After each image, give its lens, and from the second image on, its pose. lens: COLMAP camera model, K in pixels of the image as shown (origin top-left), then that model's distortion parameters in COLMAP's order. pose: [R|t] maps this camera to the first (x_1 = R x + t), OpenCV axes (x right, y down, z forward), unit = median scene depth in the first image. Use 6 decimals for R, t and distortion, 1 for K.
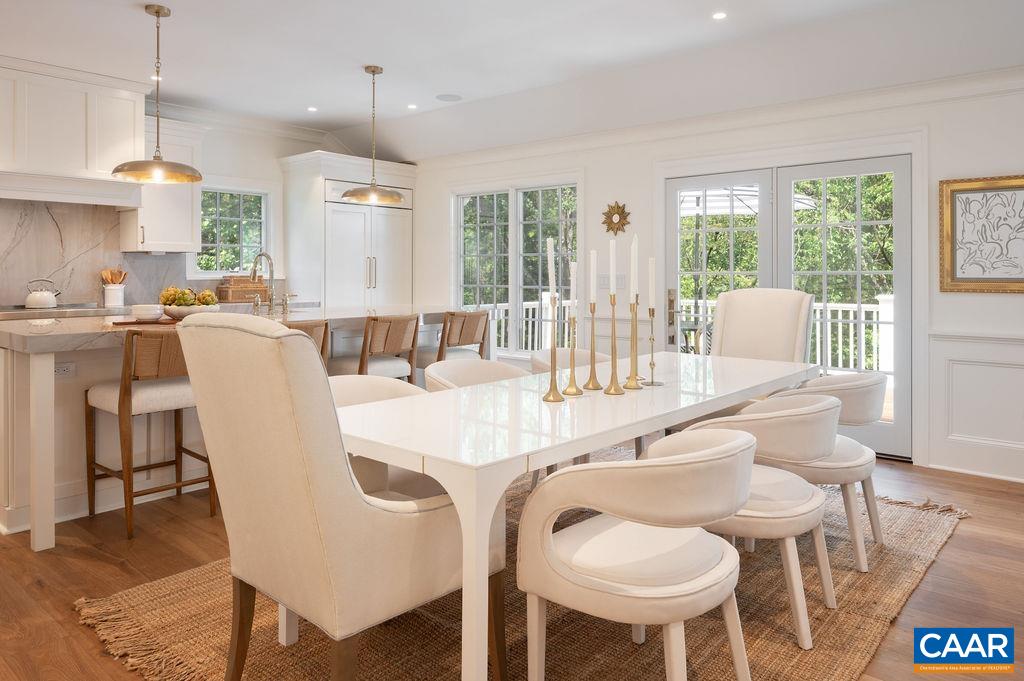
lens RADIAL K [[707.4, 0, 513.0], [0, 707.4, 276.6], [0, 0, 1]] dist [0.000134, -0.002427]
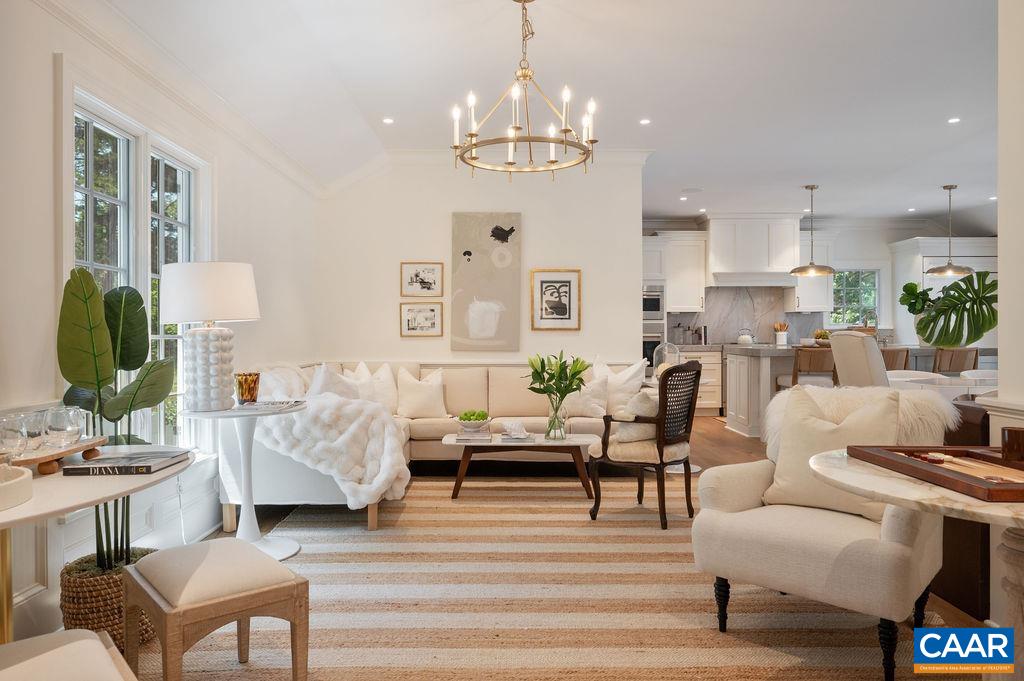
lens RADIAL K [[668.4, 0, 511.0], [0, 668.4, 336.1], [0, 0, 1]] dist [-0.010036, -0.004648]
pose [[0.652451, 0.001386, -0.757829, 0.240941], [-0.000136, 0.999999, 0.001712, 0.019867], [0.757831, -0.001014, 0.652450, -0.571630]]
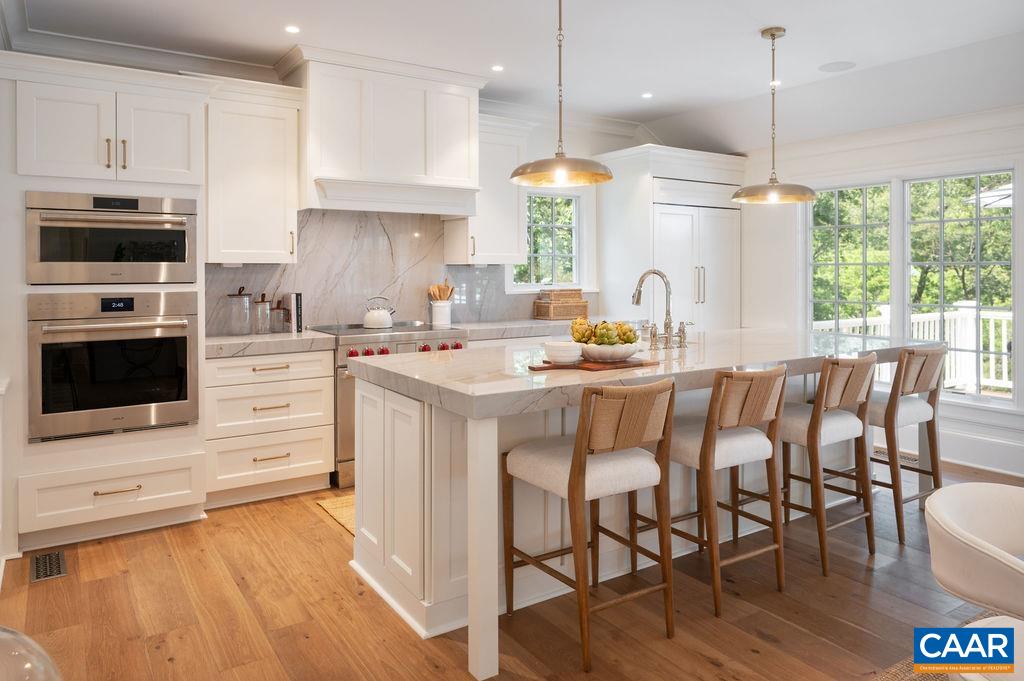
lens RADIAL K [[707.4, 0, 516.0], [0, 707.4, 276.1], [0, 0, 1]] dist [0.000134, -0.002427]
pose [[0.961589, -0.001318, -0.274492, -0.232873], [0.001767, 0.999997, 0.001390, -0.022933], [0.274489, -0.001821, 0.961589, 0.155794]]
